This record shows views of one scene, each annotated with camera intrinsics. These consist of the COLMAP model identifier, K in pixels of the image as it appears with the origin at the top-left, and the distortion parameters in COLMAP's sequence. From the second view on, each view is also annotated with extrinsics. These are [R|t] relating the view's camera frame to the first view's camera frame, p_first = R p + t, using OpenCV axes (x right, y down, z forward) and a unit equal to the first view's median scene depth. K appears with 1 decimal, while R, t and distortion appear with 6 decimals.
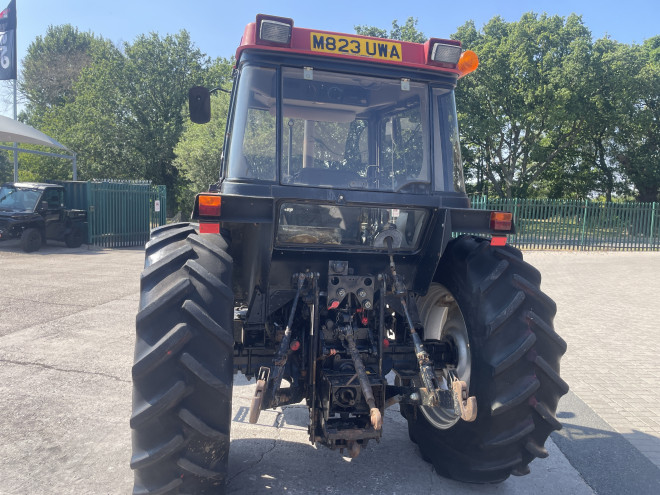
lens RADIAL K [[510.4, 0, 328.9], [0, 510.4, 246.6], [0, 0, 1]] dist [0.058921, -0.070670]
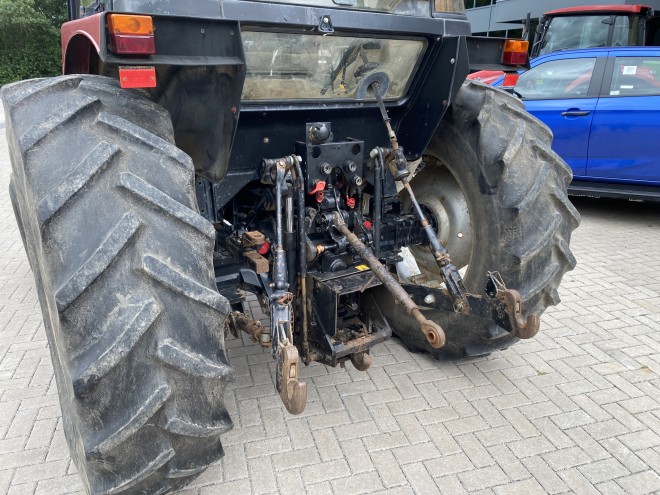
lens RADIAL K [[510.4, 0, 334.4], [0, 510.4, 251.5], [0, 0, 1]] dist [0.058921, -0.070670]
pose [[0.937109, -0.154875, 0.312794, -0.204926], [0.062925, 0.956445, 0.285049, -0.001283], [-0.343318, -0.247439, 0.906039, 0.310457]]
